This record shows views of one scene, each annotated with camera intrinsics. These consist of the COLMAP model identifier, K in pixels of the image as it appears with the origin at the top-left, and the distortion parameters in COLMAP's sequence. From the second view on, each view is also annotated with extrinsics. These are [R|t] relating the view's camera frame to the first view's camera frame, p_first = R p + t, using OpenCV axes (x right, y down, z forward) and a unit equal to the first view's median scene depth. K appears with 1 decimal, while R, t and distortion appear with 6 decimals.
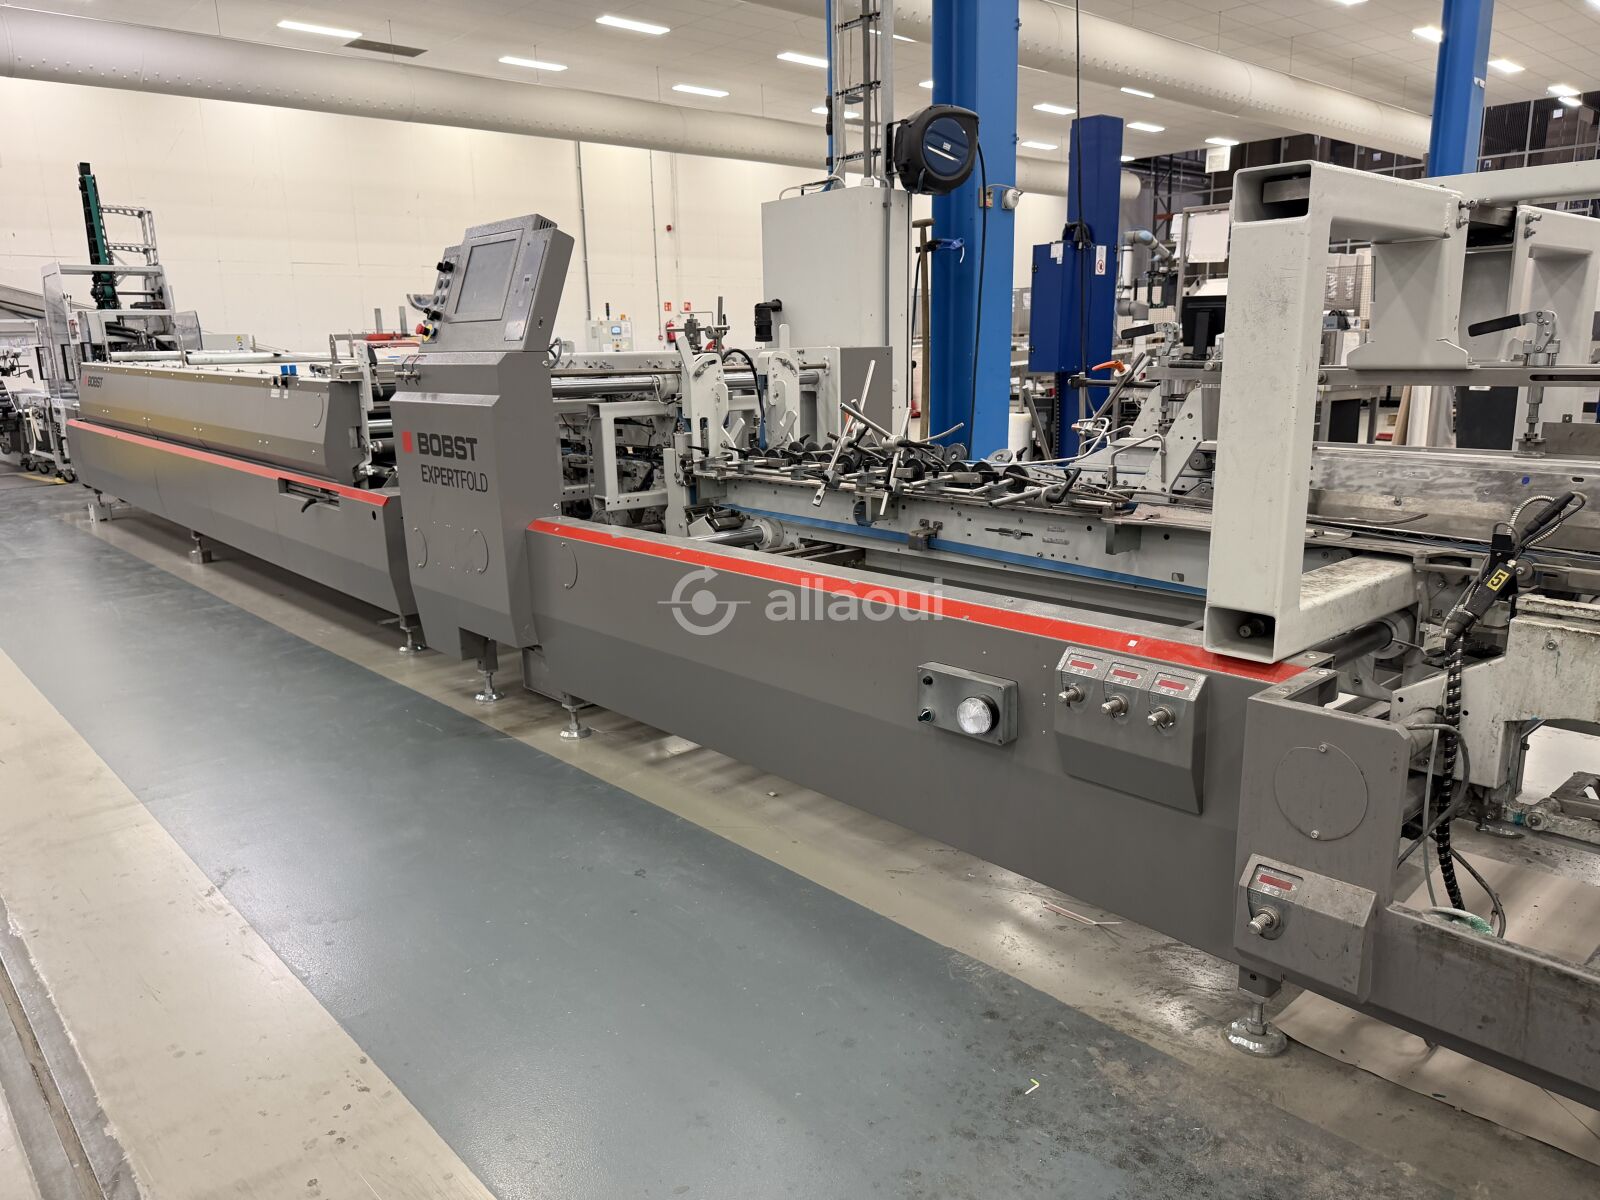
lens RADIAL K [[1135.4, 0, 790.9], [0, 1135.4, 611.3], [0, 0, 1]] dist [0.042155, -0.056857]
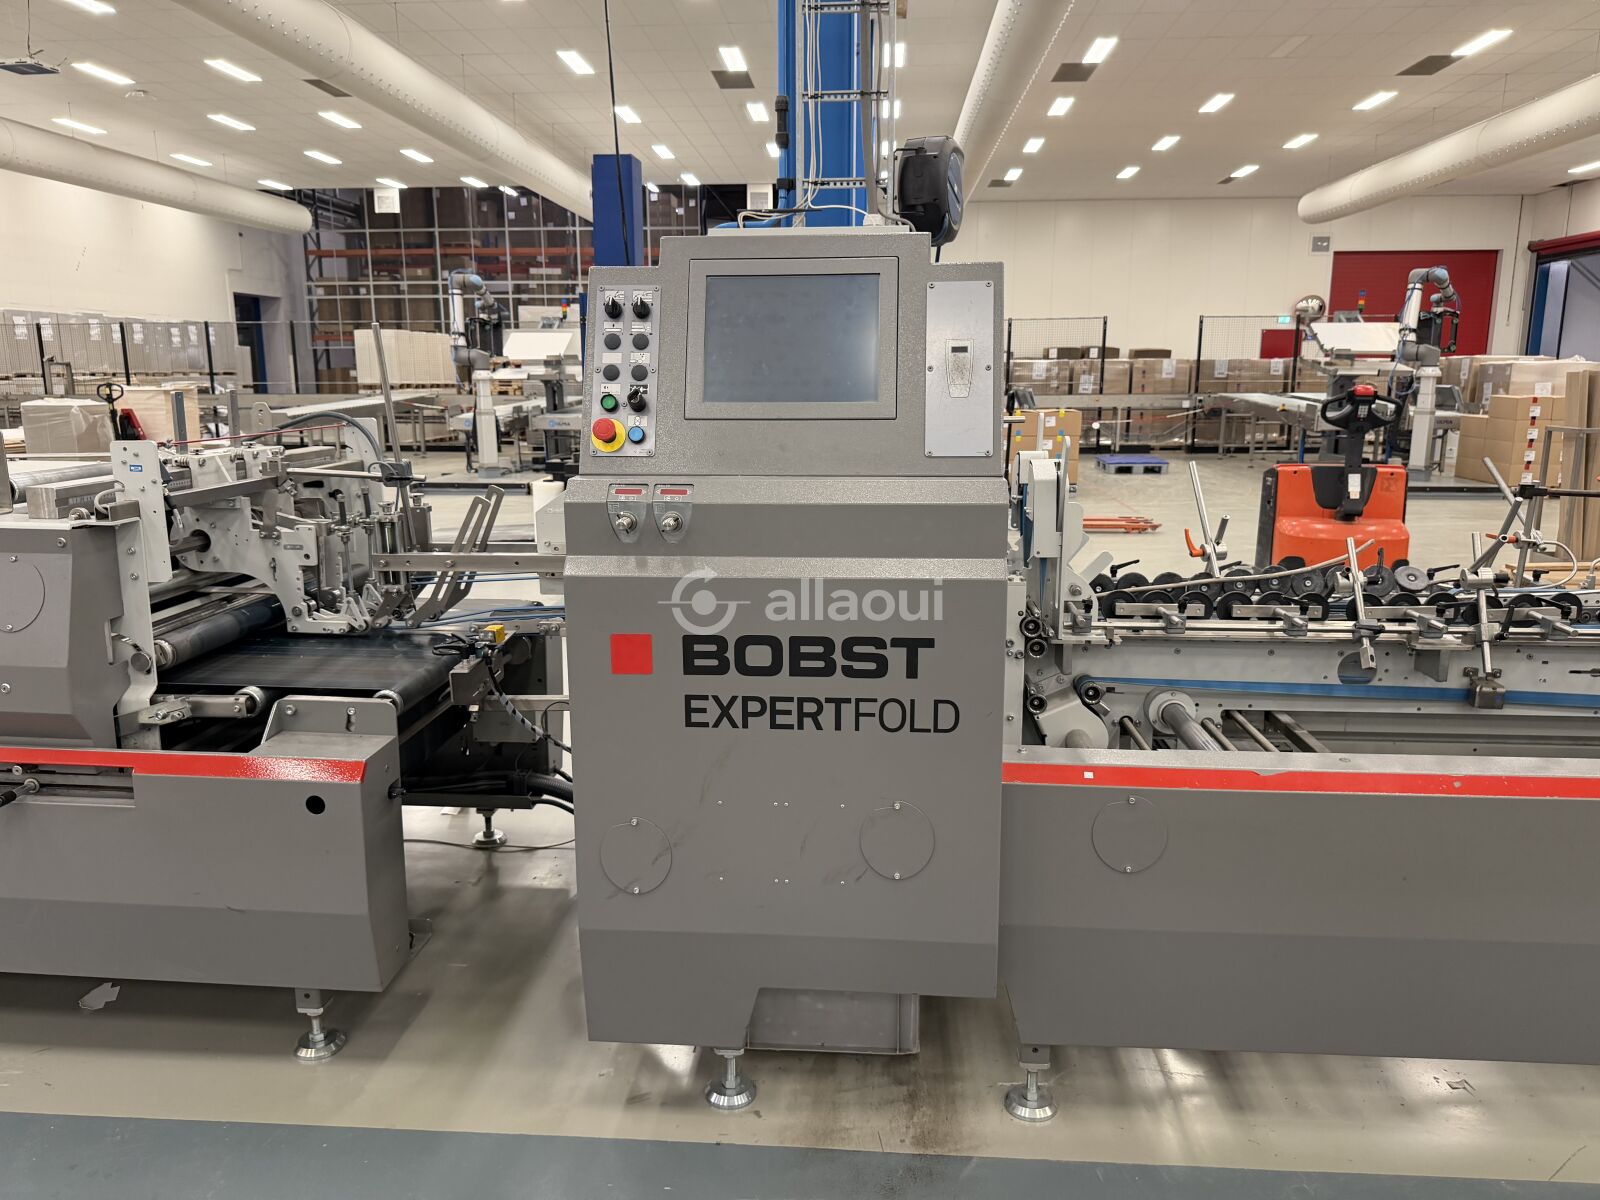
lens RADIAL K [[1135.4, 0, 787.8], [0, 1135.4, 581.0], [0, 0, 1]] dist [0.042155, -0.056857]
pose [[0.722998, -0.108273, 0.682313, -0.918609], [0.145958, 0.989288, 0.002324, -0.253373], [-0.675255, 0.097909, 0.731057, 0.871511]]
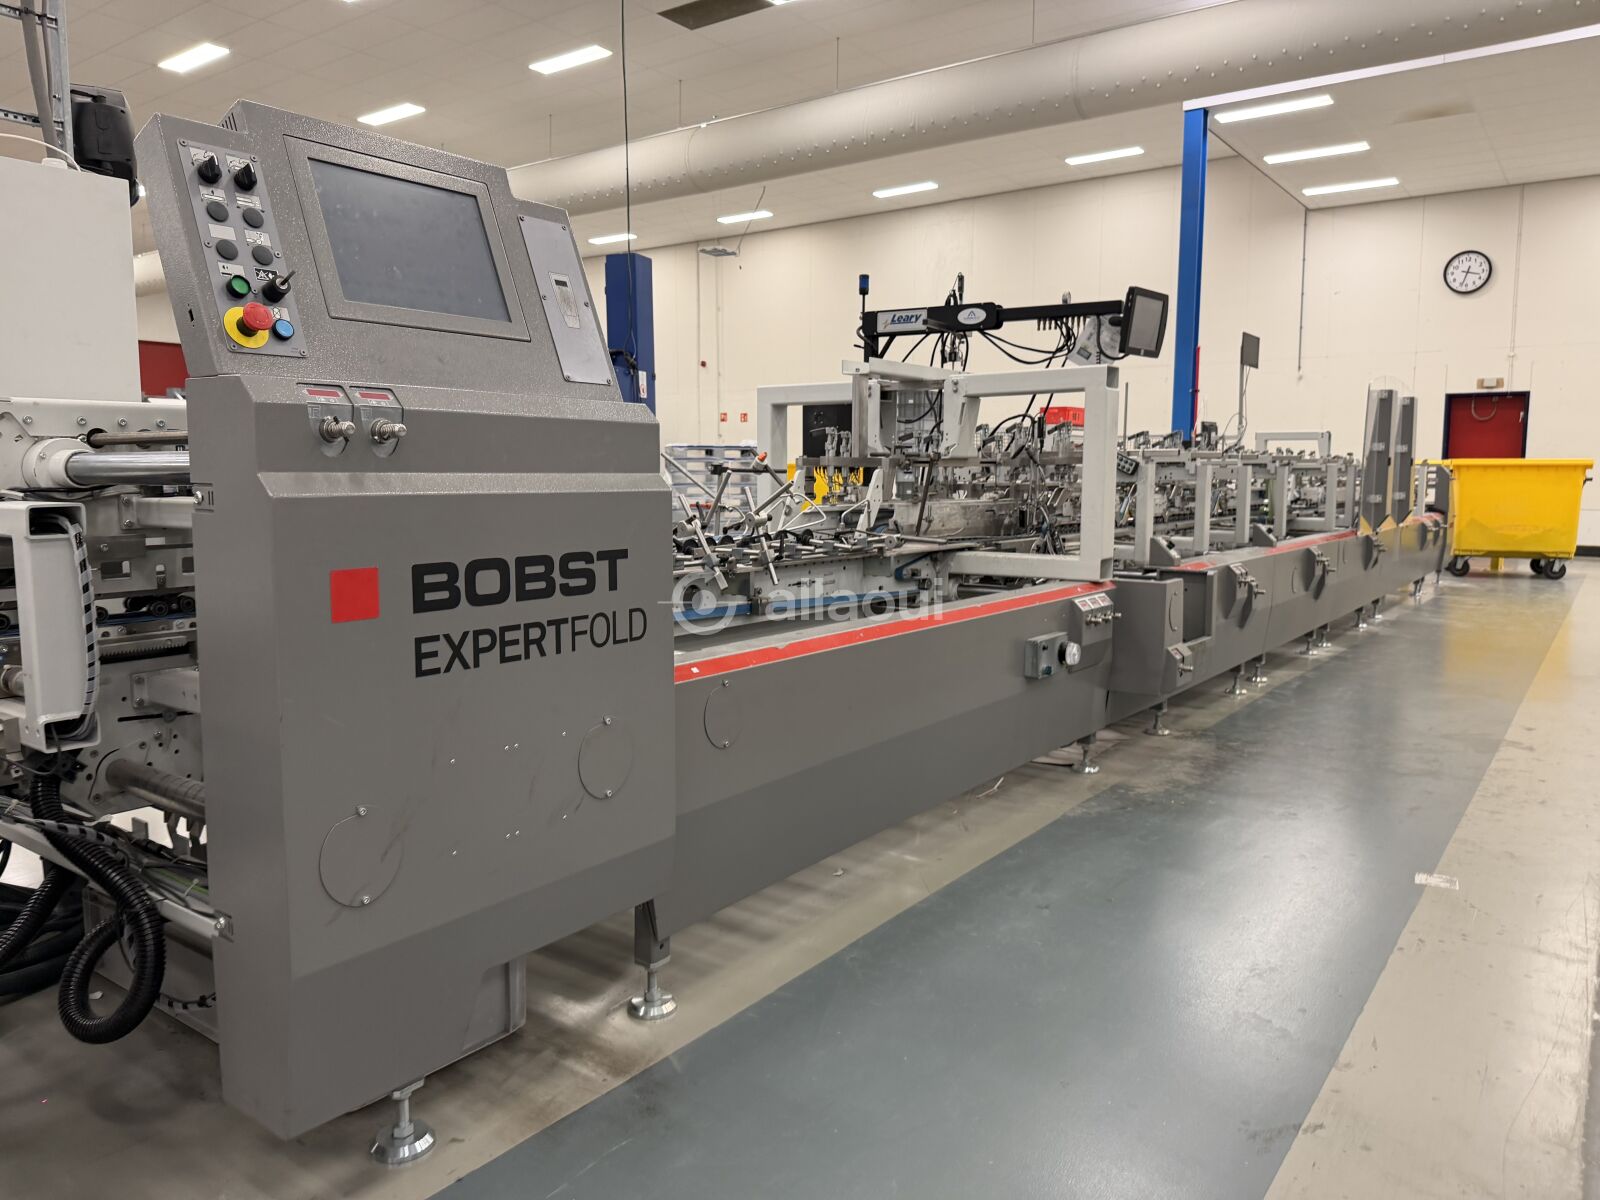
lens RADIAL K [[1135.4, 0, 795.5], [0, 1135.4, 585.1], [0, 0, 1]] dist [0.042155, -0.056857]
pose [[-0.205688, -0.076312, 0.975638, -1.121031], [0.225002, 0.966559, 0.123038, -0.246479], [-0.952400, 0.244828, -0.181640, 1.371318]]
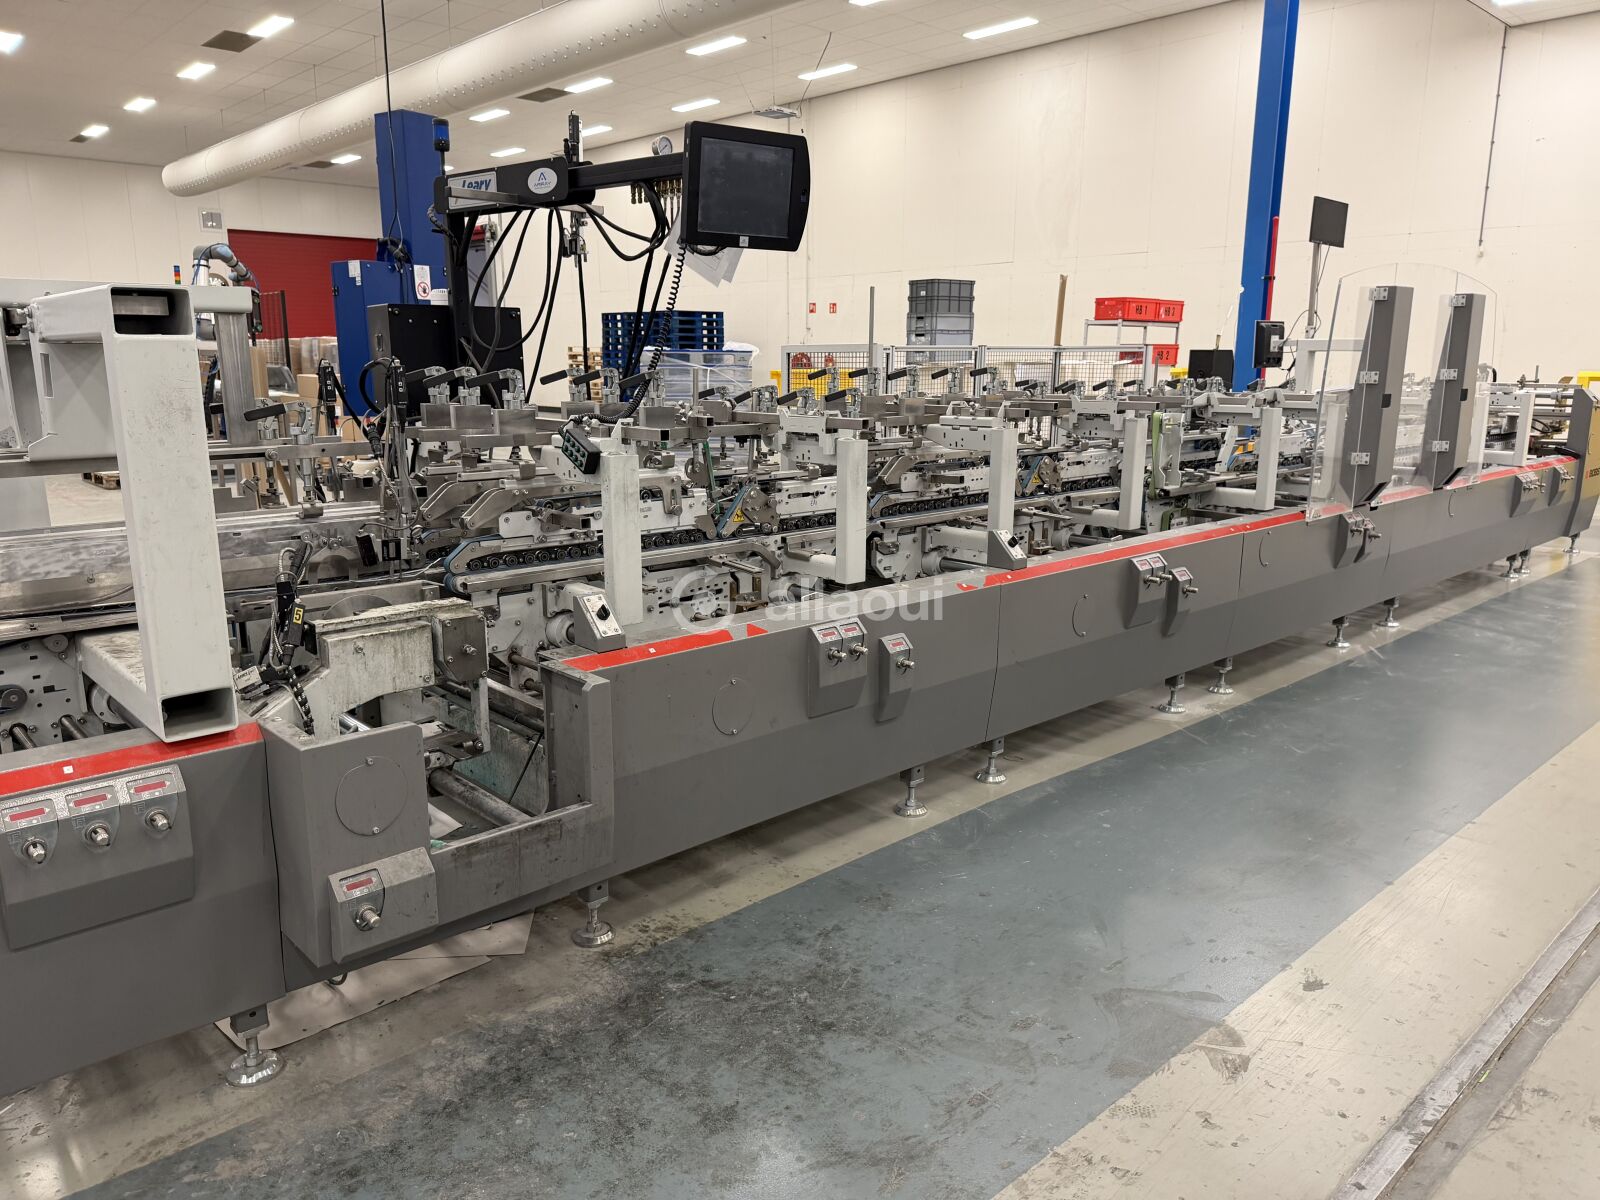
lens RADIAL K [[1135.4, 0, 818.6], [0, 1135.4, 614.2], [0, 0, 1]] dist [0.042155, -0.056857]
pose [[-0.026894, -0.201365, 0.979147, -0.449043], [0.224768, 0.953202, 0.202203, -0.107233], [-0.974041, 0.225519, 0.019625, 0.272688]]
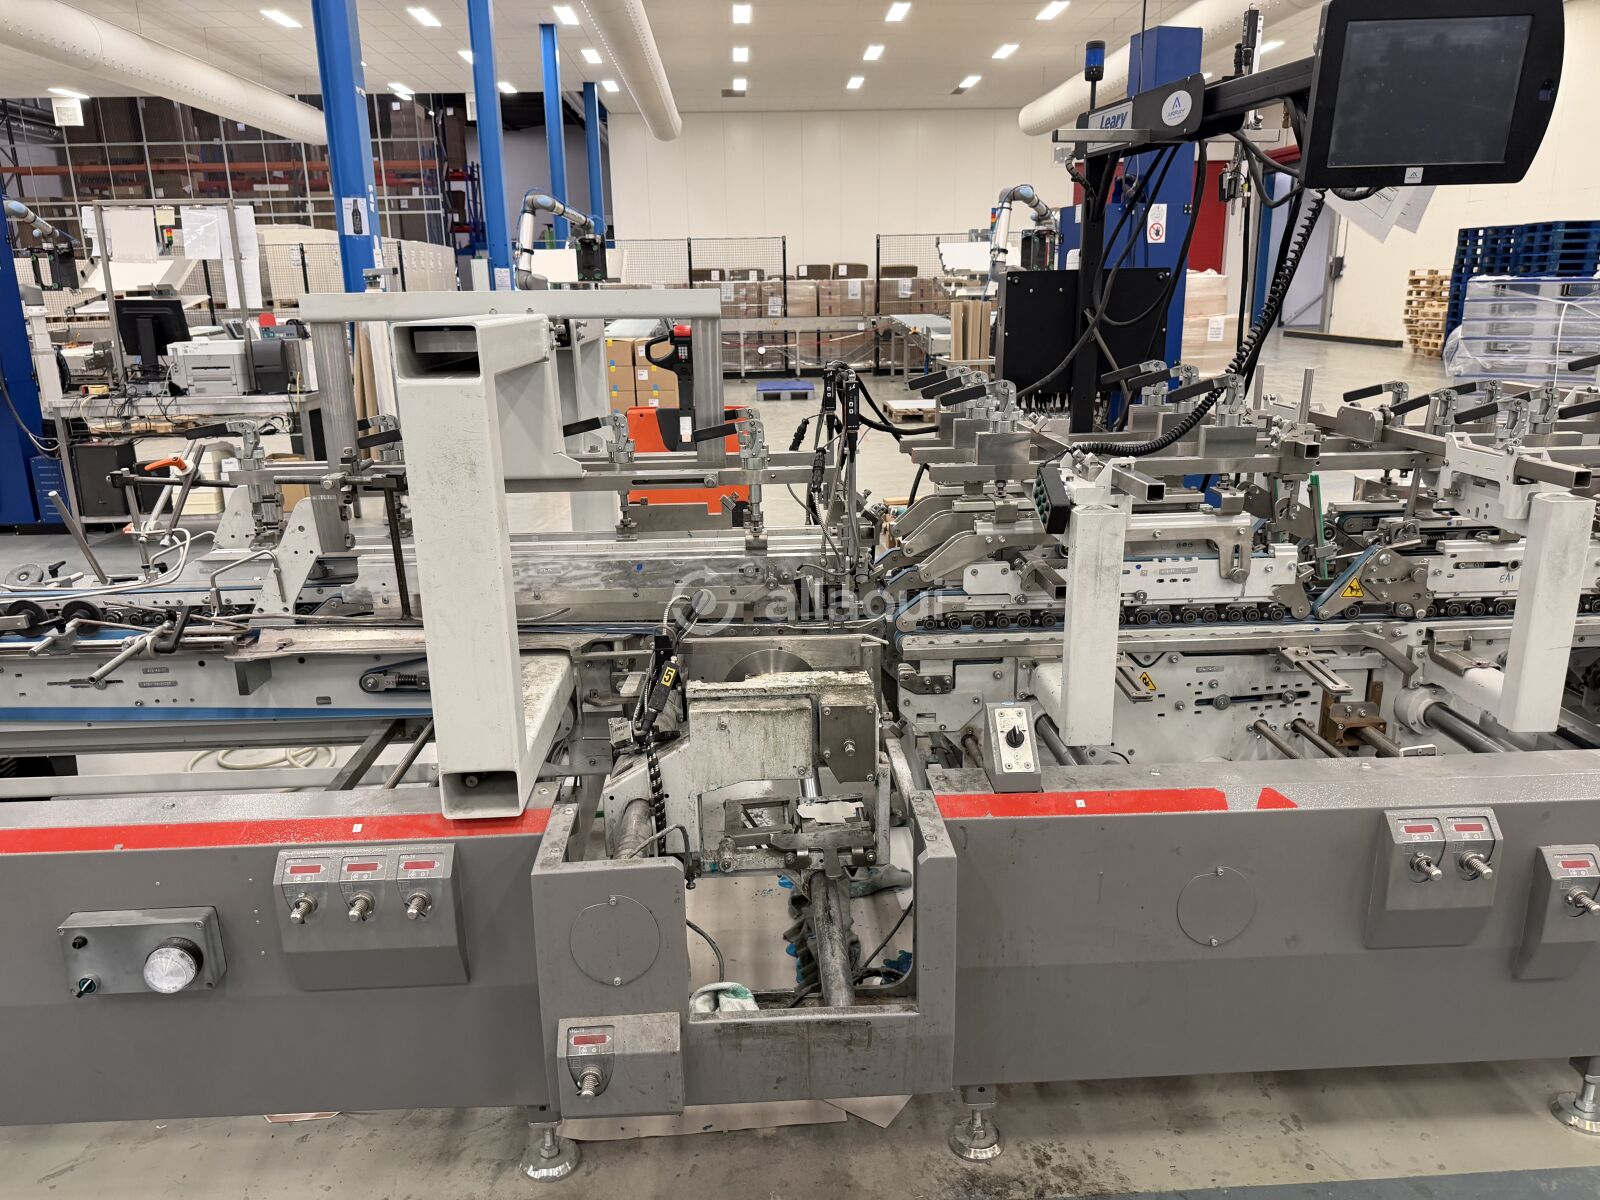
lens RADIAL K [[1135.4, 0, 787.4], [0, 1135.4, 590.5], [0, 0, 1]] dist [0.042155, -0.056857]
pose [[0.637878, -0.192625, 0.745659, -0.086390], [0.180977, 0.978594, 0.097981, -0.134991], [-0.748572, 0.072447, 0.659084, 0.111897]]
